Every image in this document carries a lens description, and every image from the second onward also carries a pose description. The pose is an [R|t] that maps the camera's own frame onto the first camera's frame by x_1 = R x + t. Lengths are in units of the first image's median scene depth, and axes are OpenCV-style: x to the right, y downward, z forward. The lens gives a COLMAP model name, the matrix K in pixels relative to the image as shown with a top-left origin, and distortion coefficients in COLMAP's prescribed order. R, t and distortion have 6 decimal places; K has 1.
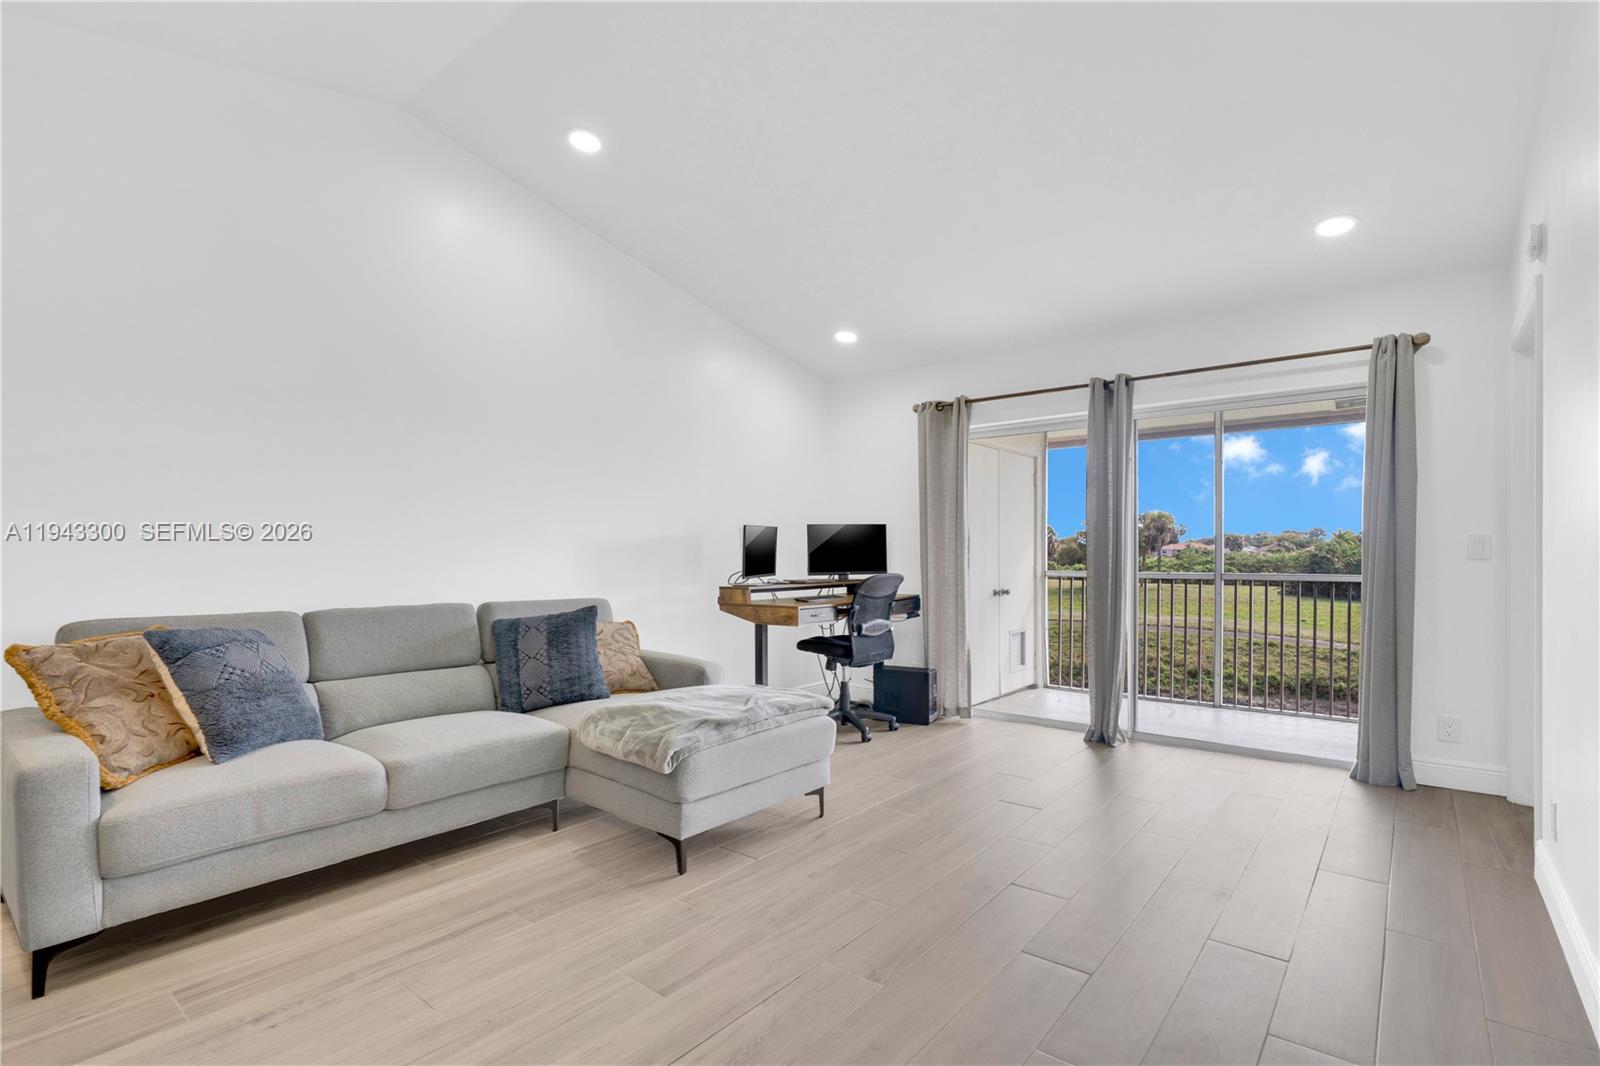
lens RADIAL K [[760.1, 0, 824.1], [0, 760.1, 557.7], [0, 0, 1]] dist [0.001768, -0.000583]
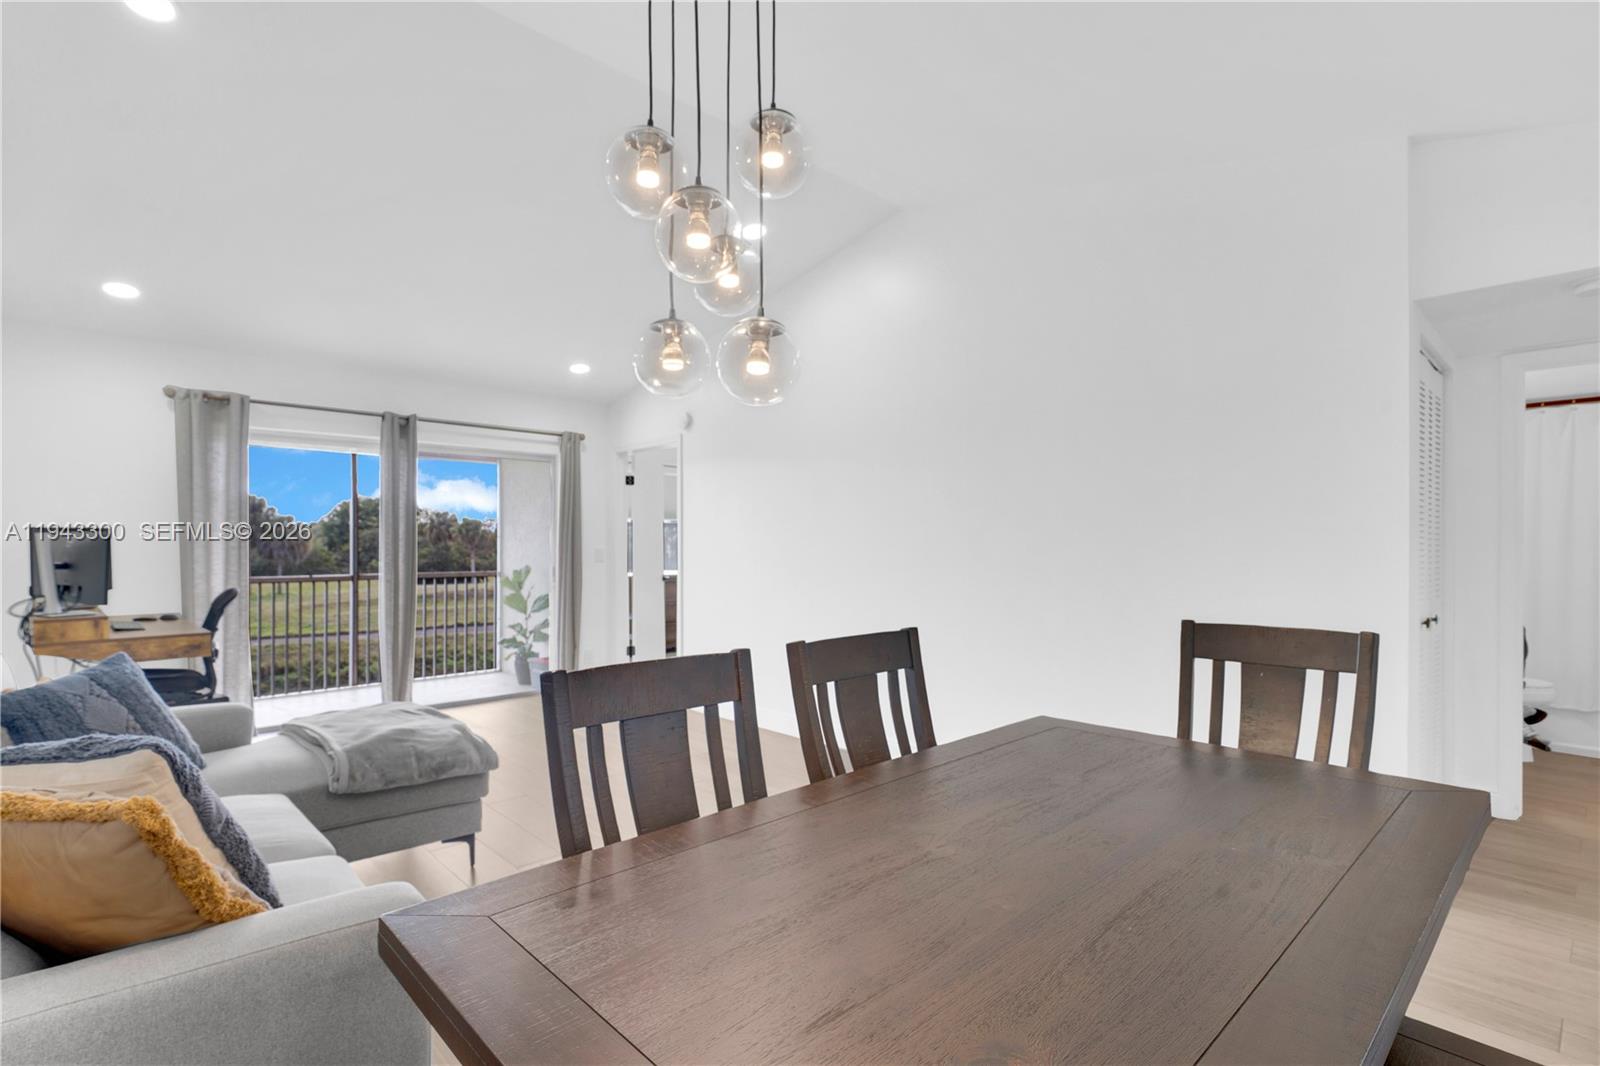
lens RADIAL K [[761.4, 0, 788.6], [0, 761.4, 533.2], [0, 0, 1]] dist [-0.000726, 0.000017]
pose [[0.136107, 0.015564, 0.990572, -0.756453], [0.004012, 0.999860, -0.016262, -0.028190], [-0.990686, 0.006188, 0.136025, 0.242411]]
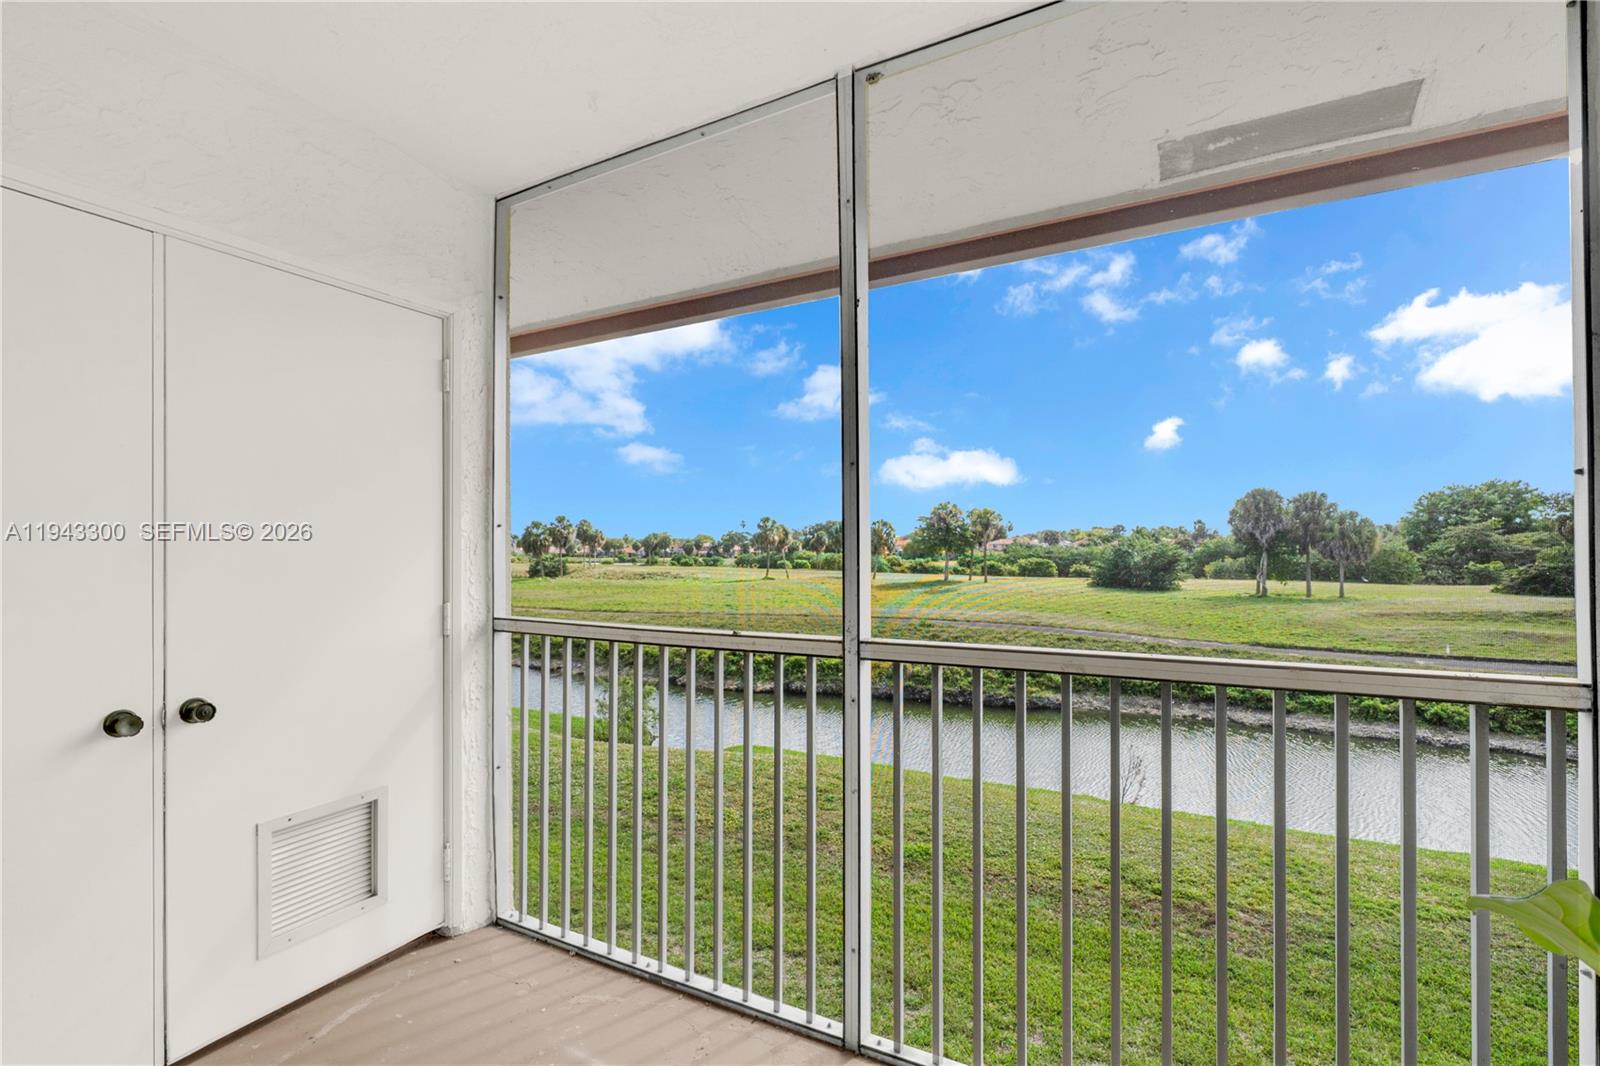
lens RADIAL K [[731.5, 0, 829.7], [0, 731.5, 551.7], [0, 0, 1]] dist [-0.002657, 0.000964]
pose [[0.980485, -0.005374, 0.196521, 0.600798], [0.005606, 0.999984, -0.000622, -0.023553], [-0.196514, 0.001711, 0.980499, 0.937678]]
